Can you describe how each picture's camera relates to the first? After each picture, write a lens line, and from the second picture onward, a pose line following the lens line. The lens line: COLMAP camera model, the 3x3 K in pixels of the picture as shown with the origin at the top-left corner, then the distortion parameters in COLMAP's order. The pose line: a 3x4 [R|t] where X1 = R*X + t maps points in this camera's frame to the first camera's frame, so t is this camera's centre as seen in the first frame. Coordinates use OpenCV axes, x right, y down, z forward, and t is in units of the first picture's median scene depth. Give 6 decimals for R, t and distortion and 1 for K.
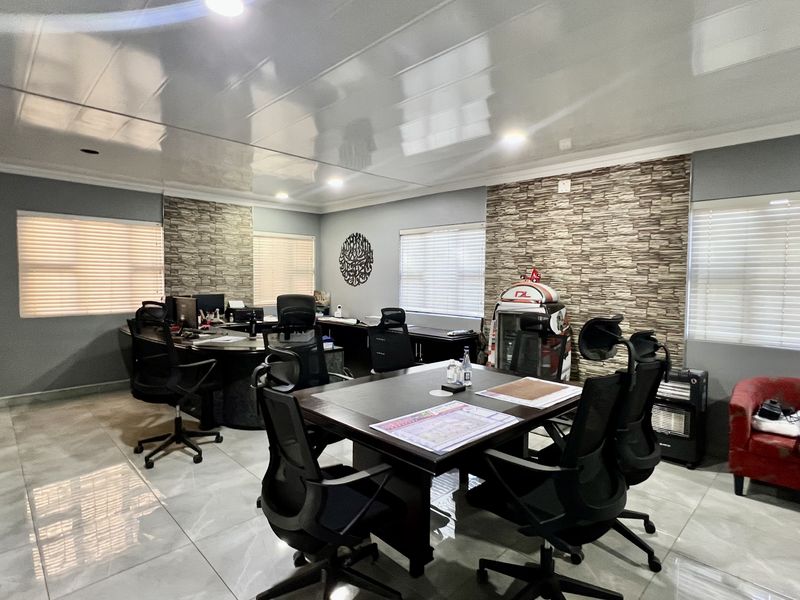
lens RADIAL K [[427.4, 0, 399.5], [0, 427.4, 298.9], [0, 0, 1]] dist [-0.004230, -0.002785]
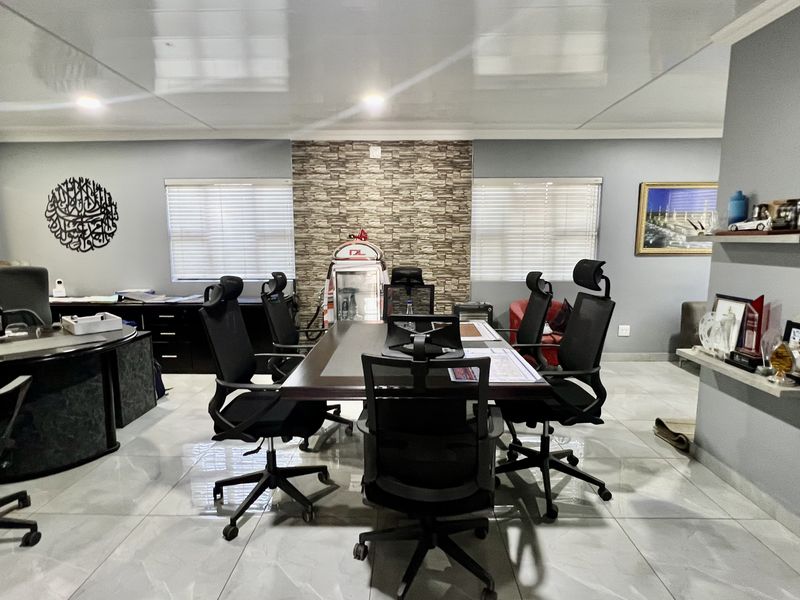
lens RADIAL K [[427.4, 0, 398.2], [0, 427.4, 298.5], [0, 0, 1]] dist [-0.004230, -0.002785]
pose [[0.709546, -0.108146, 0.696311, -0.352953], [0.046575, 0.993190, 0.106795, -0.005221], [-0.703118, -0.043345, 0.709750, 0.155565]]
